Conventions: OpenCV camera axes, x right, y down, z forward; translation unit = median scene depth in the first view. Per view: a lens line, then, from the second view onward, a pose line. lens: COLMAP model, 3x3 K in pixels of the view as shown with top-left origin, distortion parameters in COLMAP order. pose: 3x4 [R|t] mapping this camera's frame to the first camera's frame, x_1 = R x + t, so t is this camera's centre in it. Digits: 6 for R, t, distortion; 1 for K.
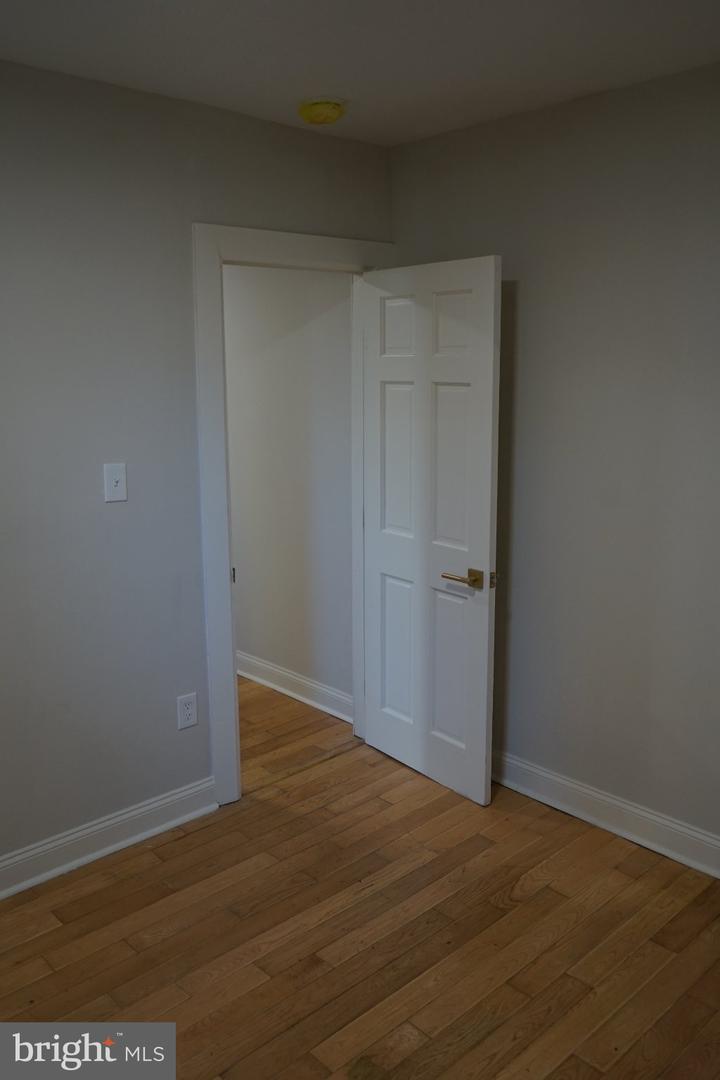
lens RADIAL K [[858.6, 0, 361.2], [0, 858.6, 540.5], [0, 0, 1]] dist [-0.018597, 0.027549]
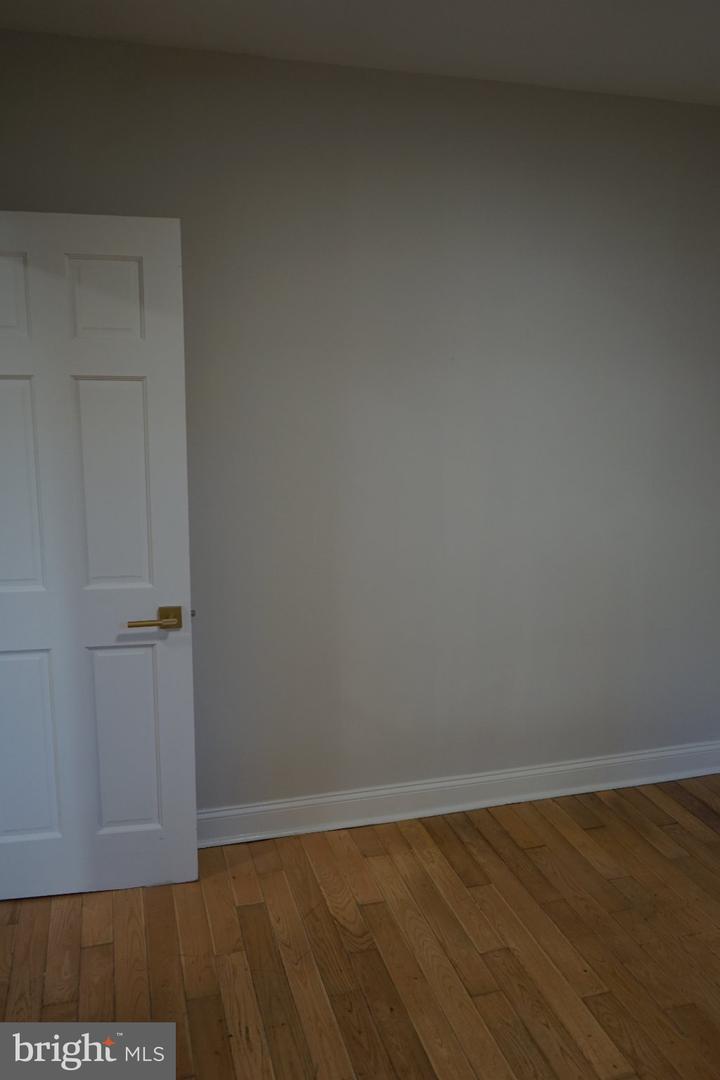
lens RADIAL K [[858.6, 0, 354.1], [0, 858.6, 541.2], [0, 0, 1]] dist [-0.018597, 0.027549]
pose [[0.457760, -0.171487, 0.872381, -0.483357], [0.163461, 0.980729, 0.107014, -0.084870], [-0.873920, 0.093613, 0.476970, 0.453058]]
